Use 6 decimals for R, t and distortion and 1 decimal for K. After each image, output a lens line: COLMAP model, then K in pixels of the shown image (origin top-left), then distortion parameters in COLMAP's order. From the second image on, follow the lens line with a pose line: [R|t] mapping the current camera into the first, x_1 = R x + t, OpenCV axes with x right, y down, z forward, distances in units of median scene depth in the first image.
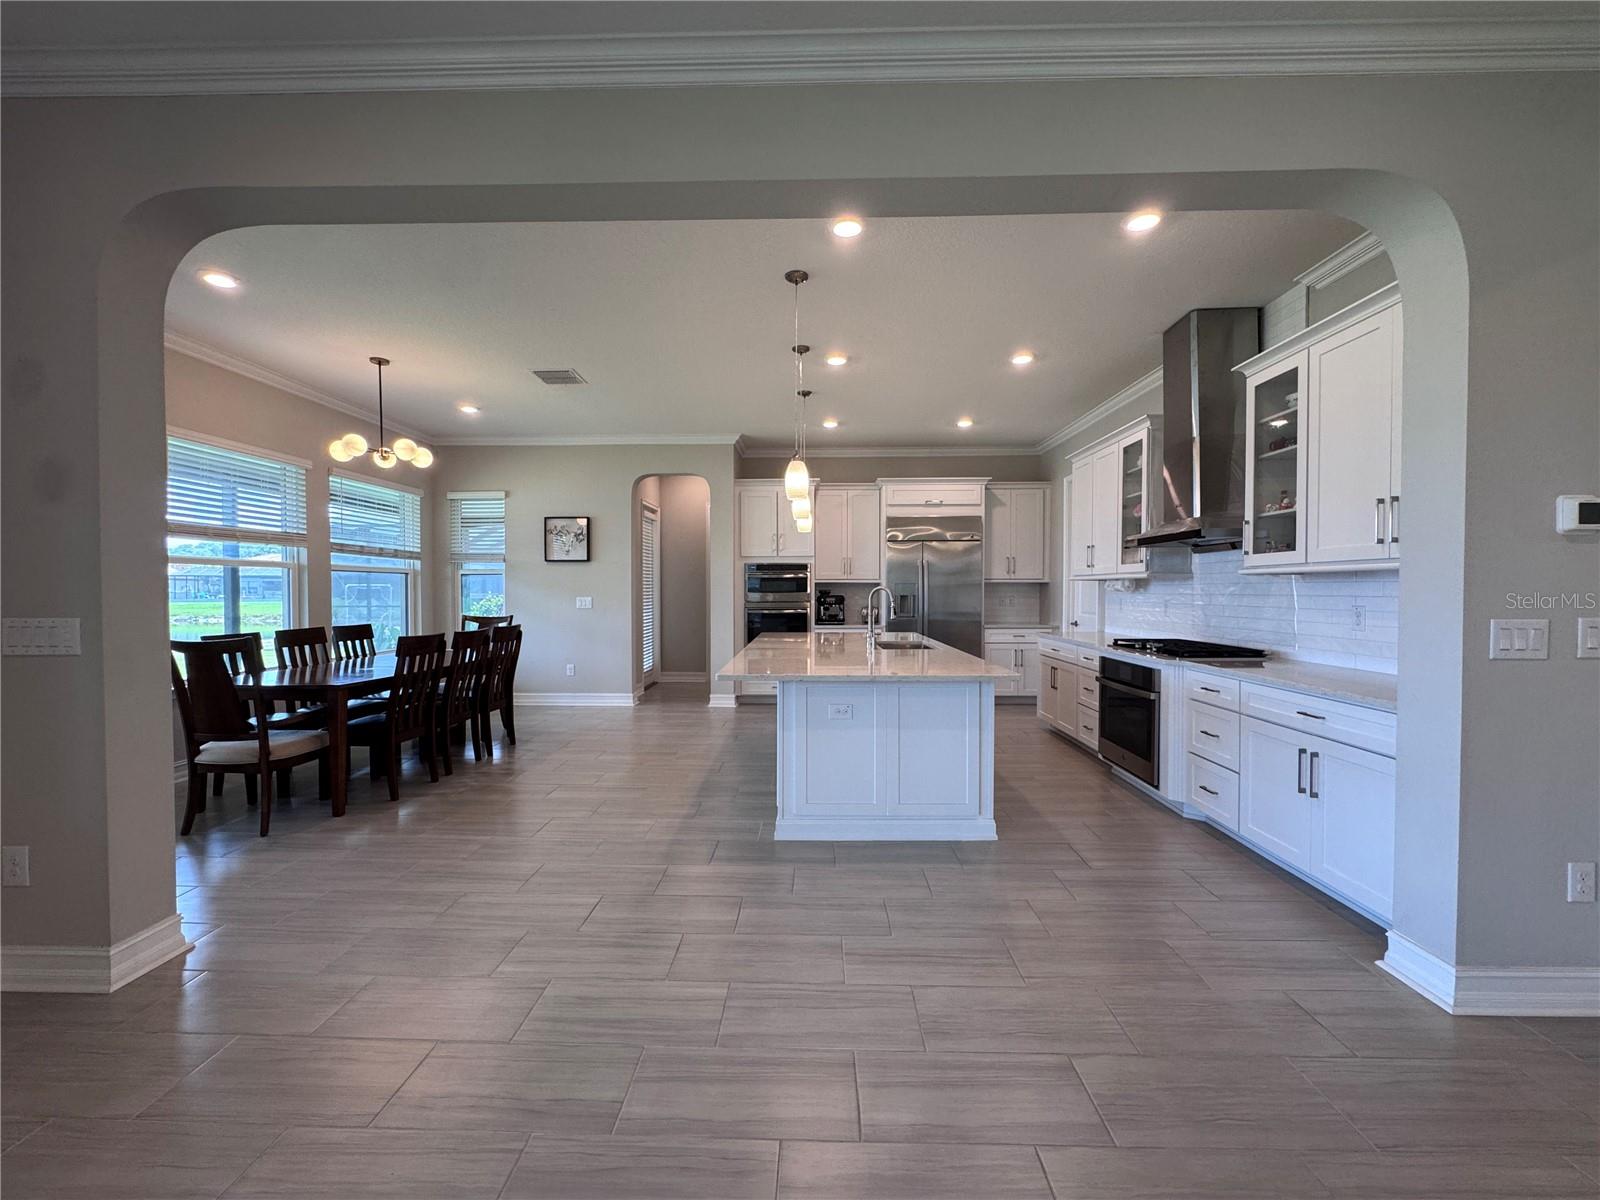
lens RADIAL K [[640.0, 0, 799.1], [0, 640.0, 600.0], [0, 0, 1]] dist [-0.007287, 0.001040]
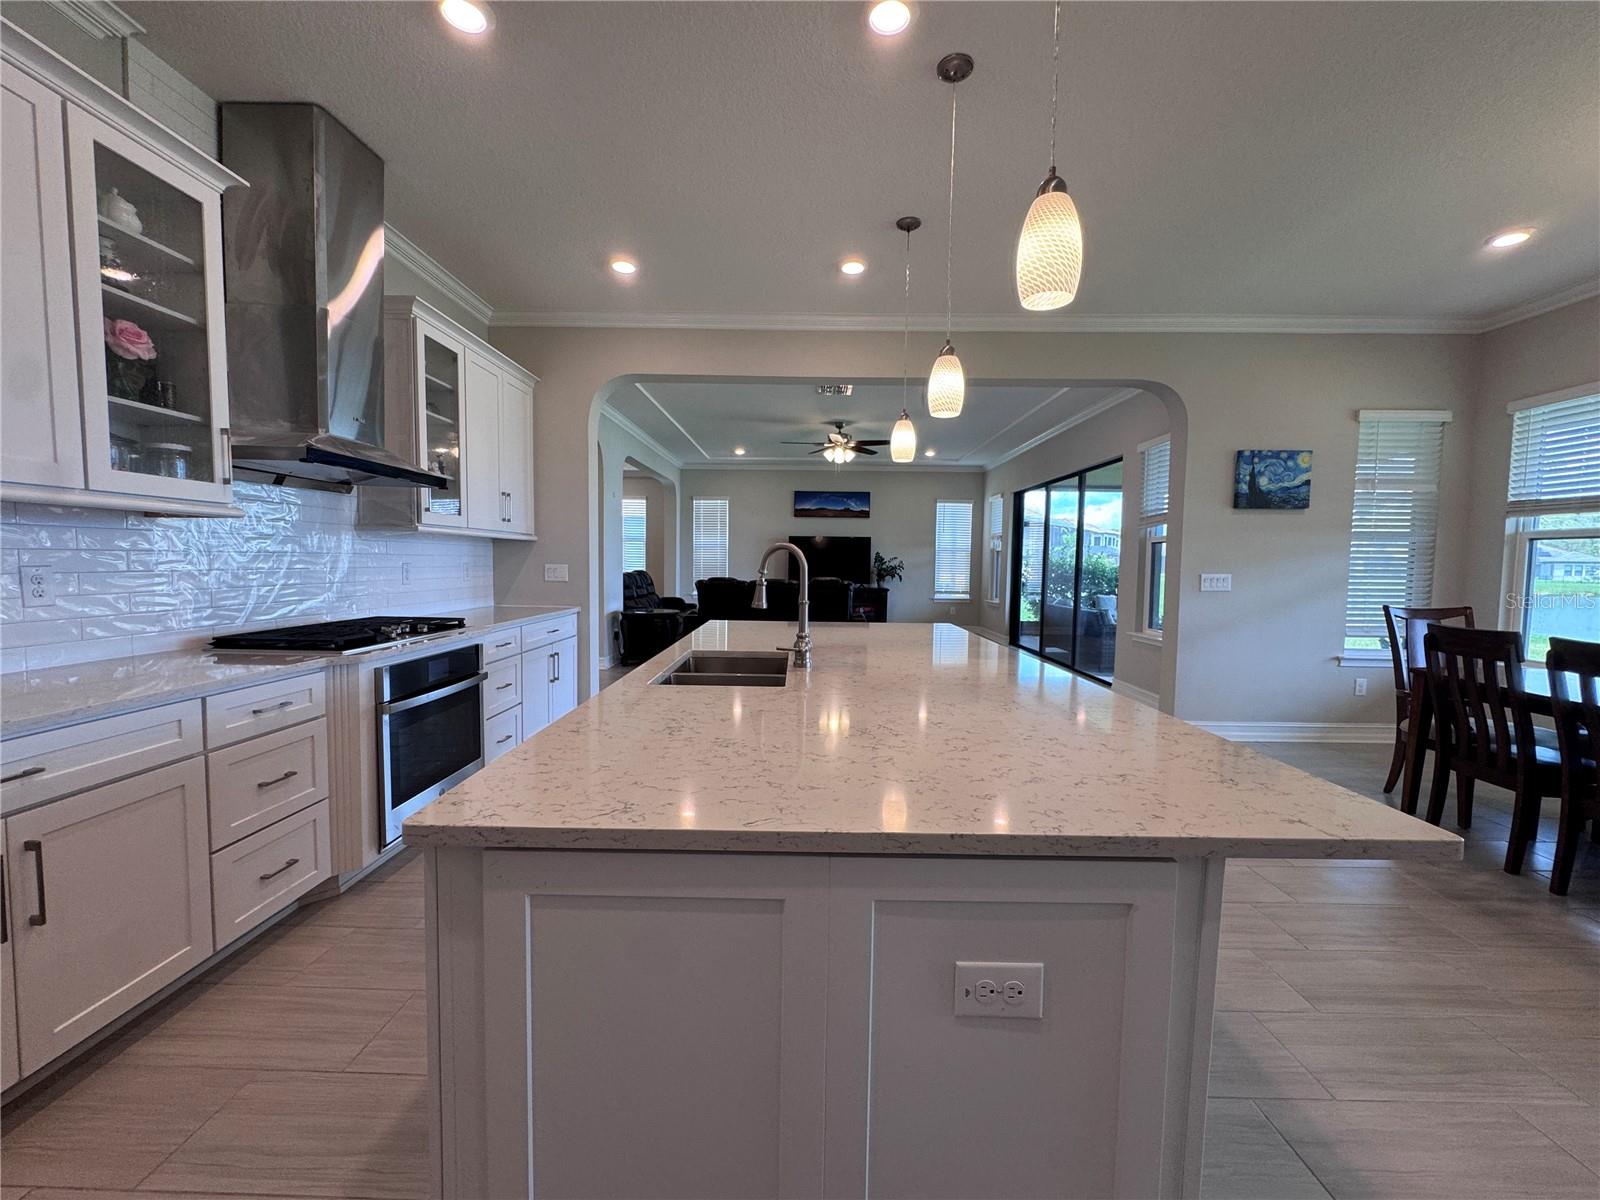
lens RADIAL K [[640.0, 0, 799.1], [0, 640.0, 600.0], [0, 0, 1]] dist [-0.007287, 0.001040]
pose [[-0.999838, -0.012573, -0.012891, 0.114001], [-0.013536, 0.996894, 0.077580, -0.015026], [0.011875, 0.077742, -0.996903, 1.371981]]
